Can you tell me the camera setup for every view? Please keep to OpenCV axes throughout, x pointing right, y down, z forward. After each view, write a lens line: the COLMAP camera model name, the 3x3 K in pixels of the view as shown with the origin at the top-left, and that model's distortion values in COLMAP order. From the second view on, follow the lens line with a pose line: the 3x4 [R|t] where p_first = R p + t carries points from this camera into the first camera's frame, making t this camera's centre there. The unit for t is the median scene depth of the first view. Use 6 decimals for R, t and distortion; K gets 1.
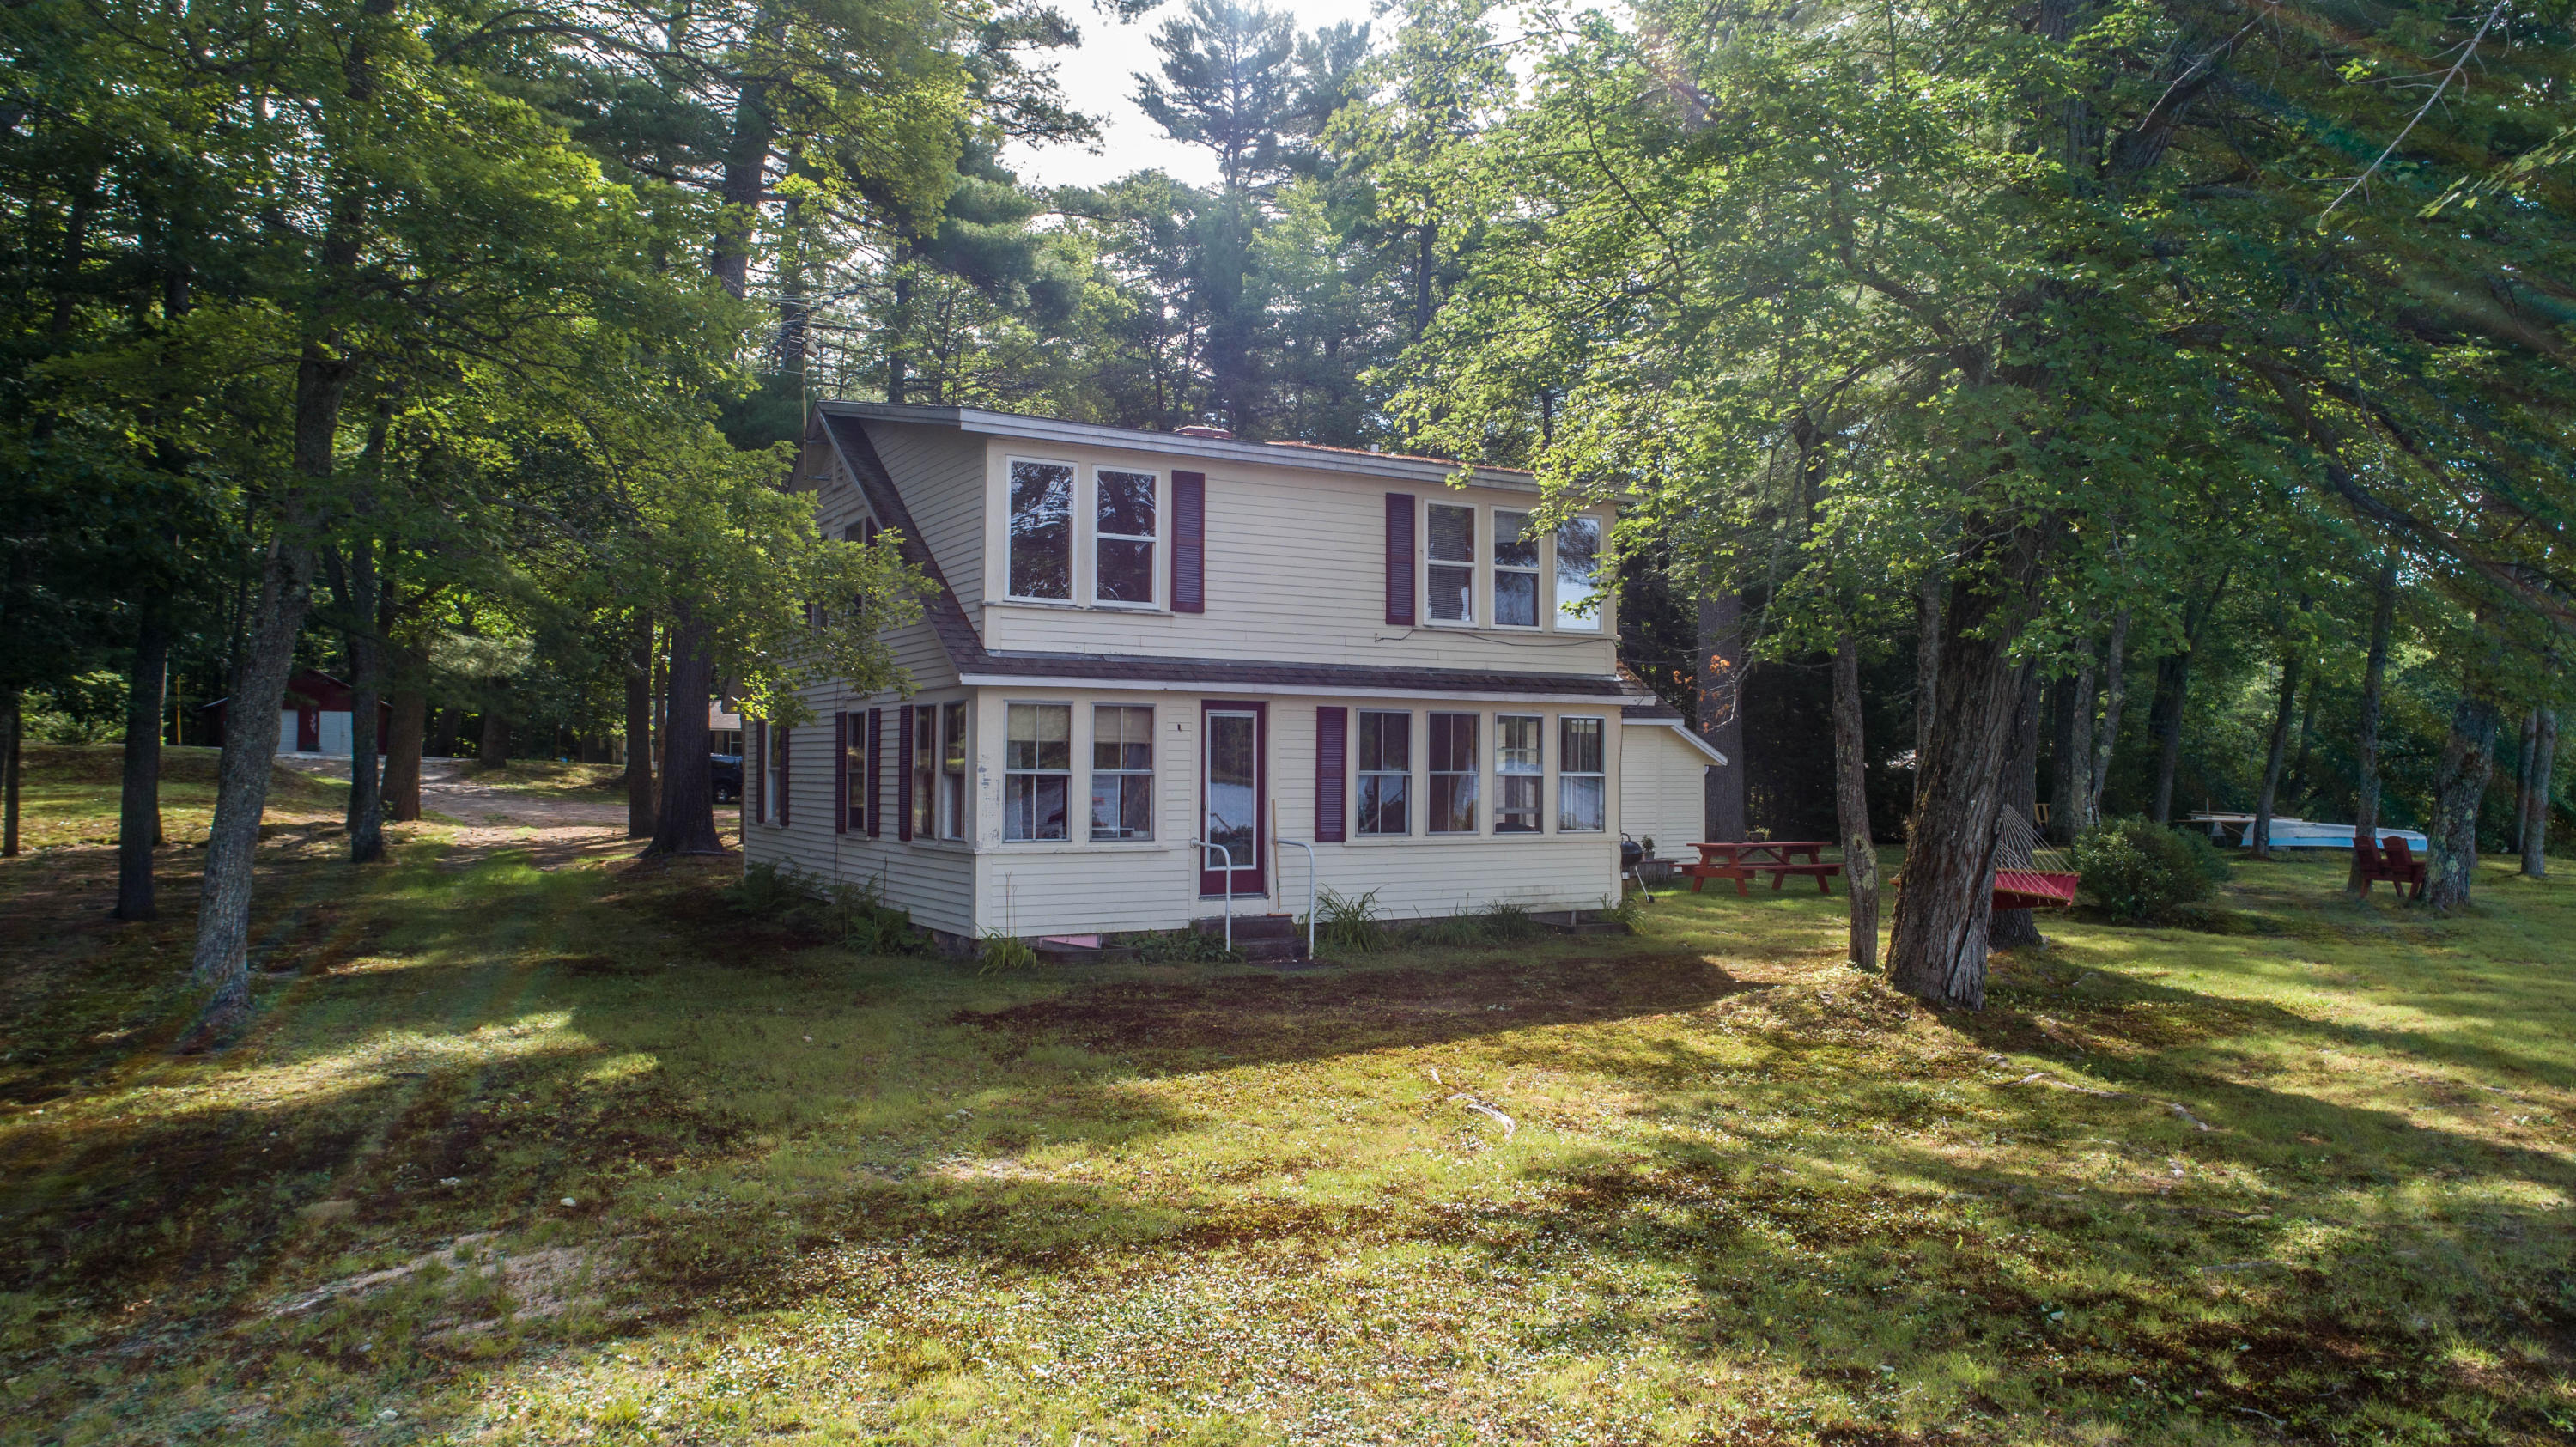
lens RADIAL K [[1764.5, 0, 1288.0], [0, 1764.5, 723.5], [0, 0, 1]] dist [-0.010647, -0.002016]
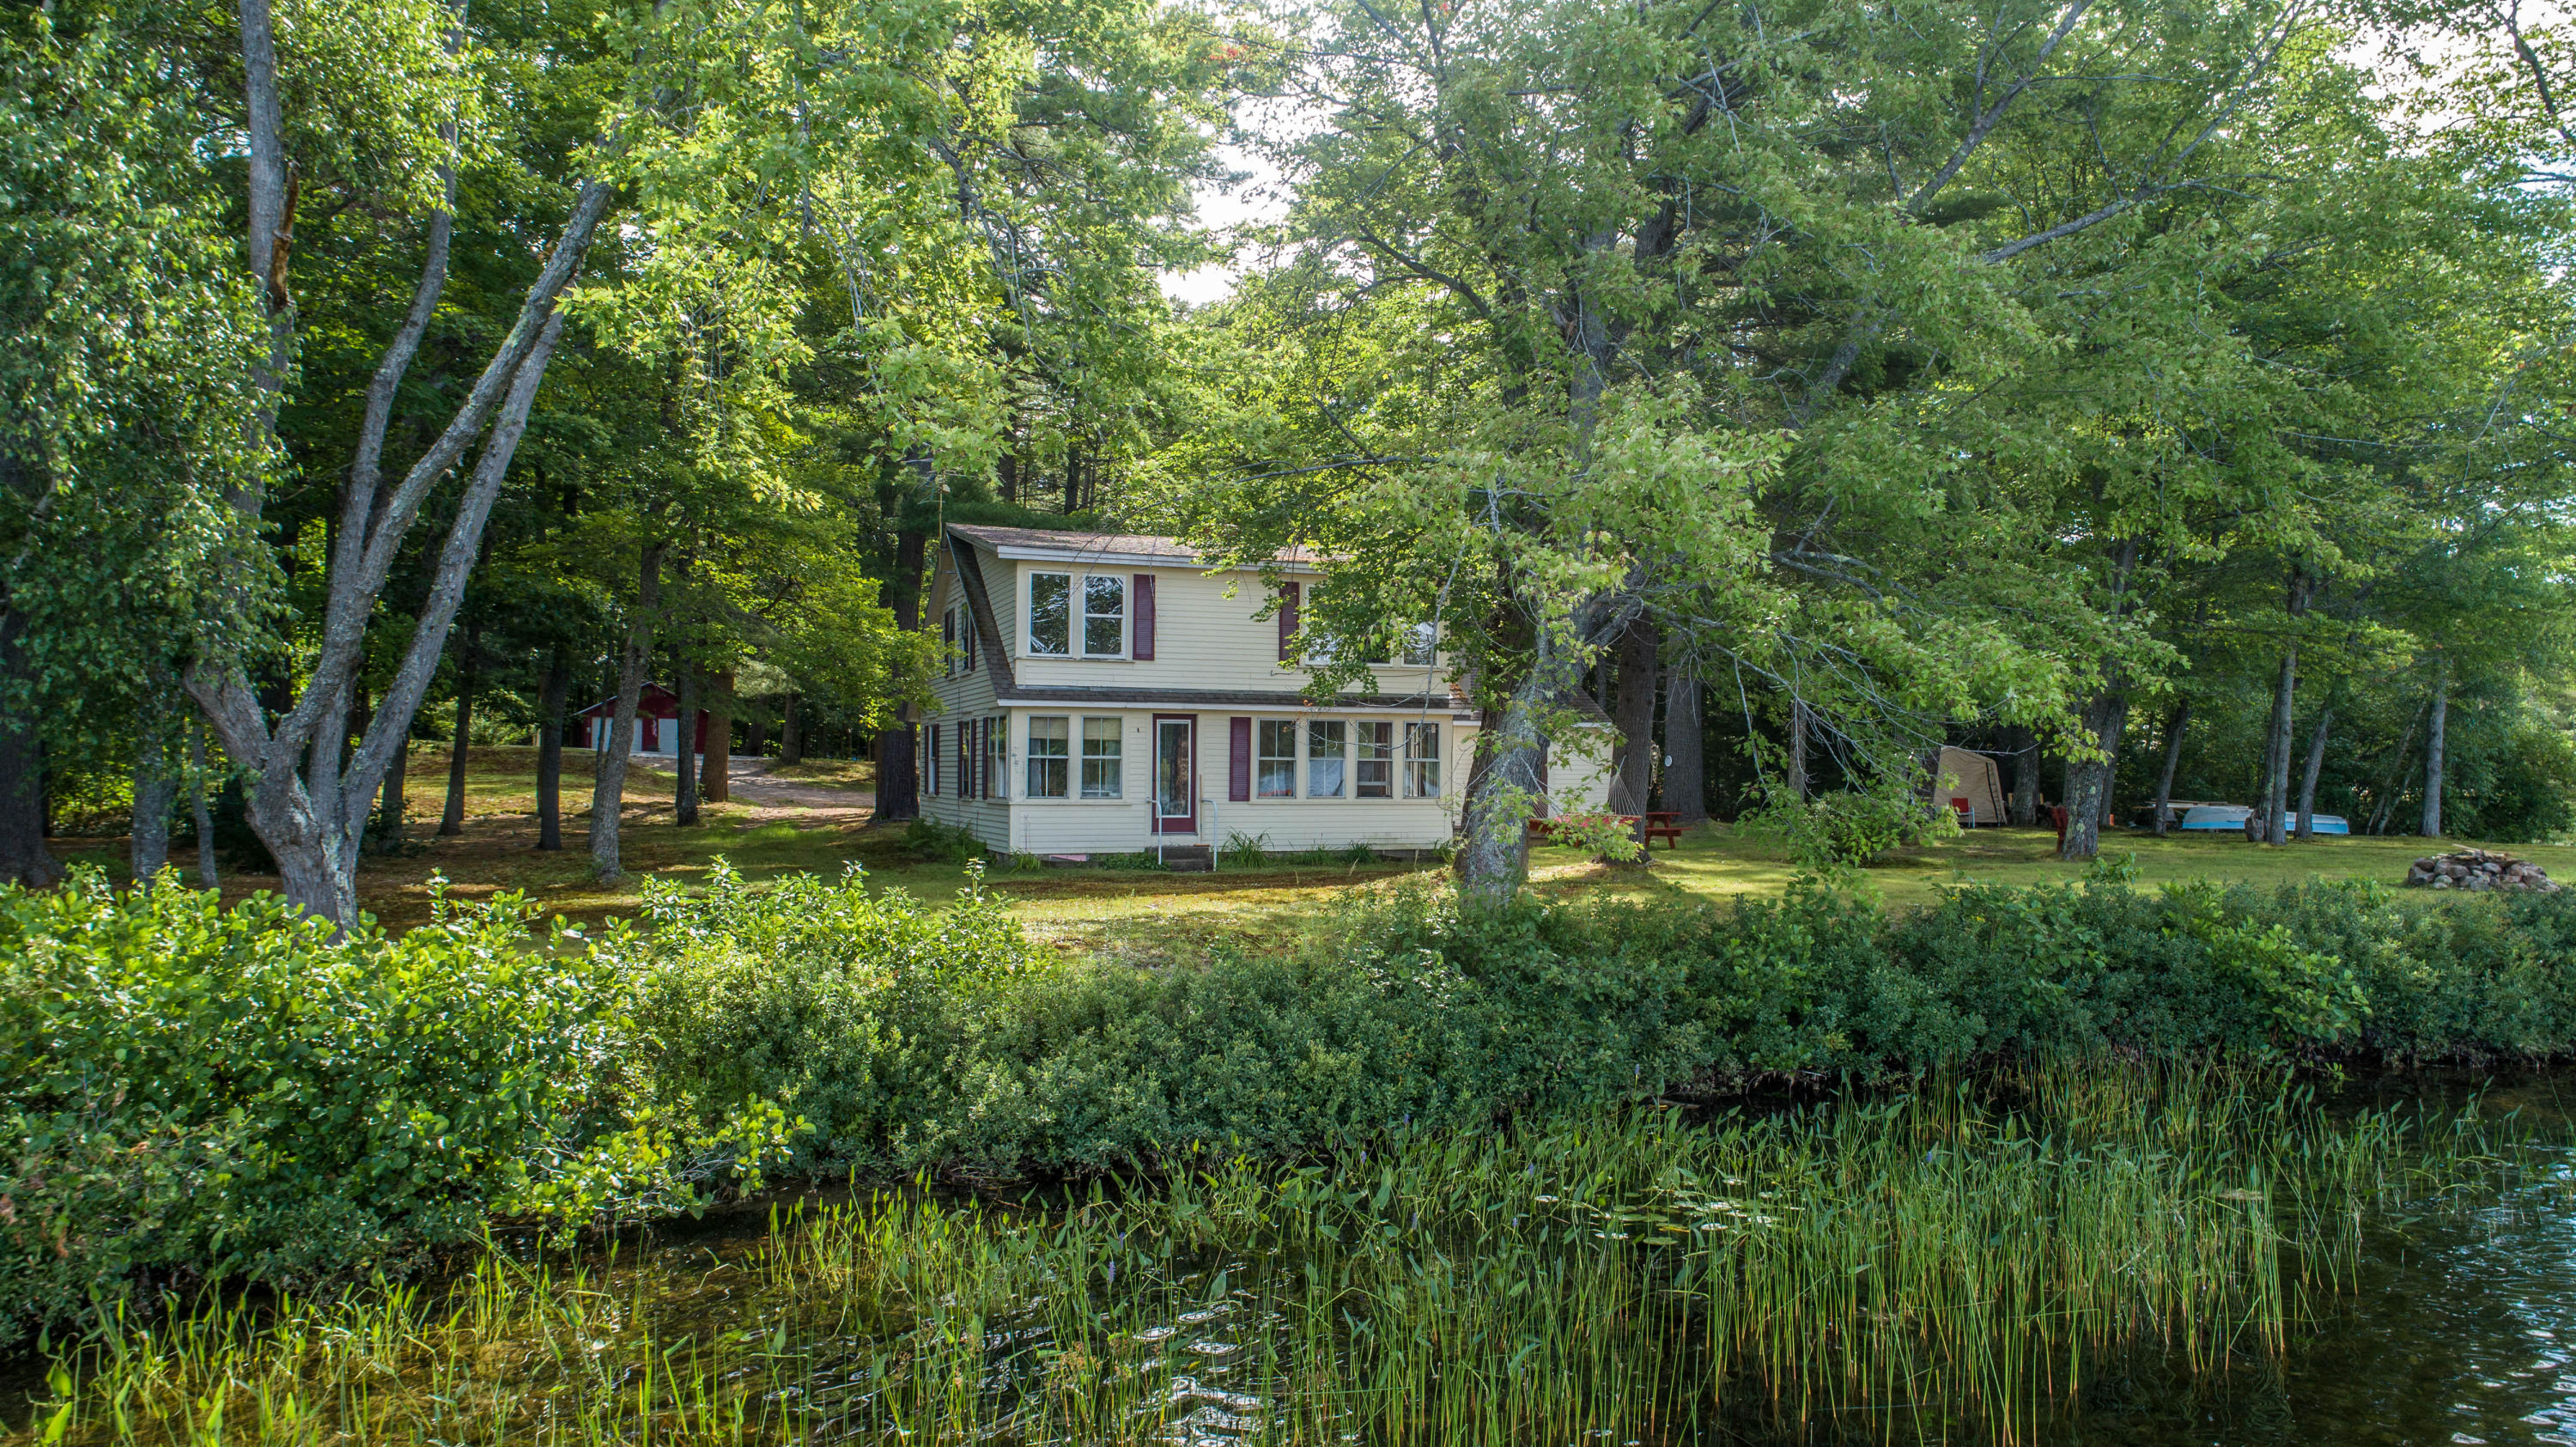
lens RADIAL K [[1764.5, 0, 1288.0], [0, 1764.5, 723.5], [0, 0, 1]] dist [-0.010647, -0.002016]
pose [[0.986782, -0.005070, -0.161974, 0.330173], [0.004895, 0.999987, -0.001477, -0.000835], [0.161979, 0.000664, 0.986794, -0.579012]]
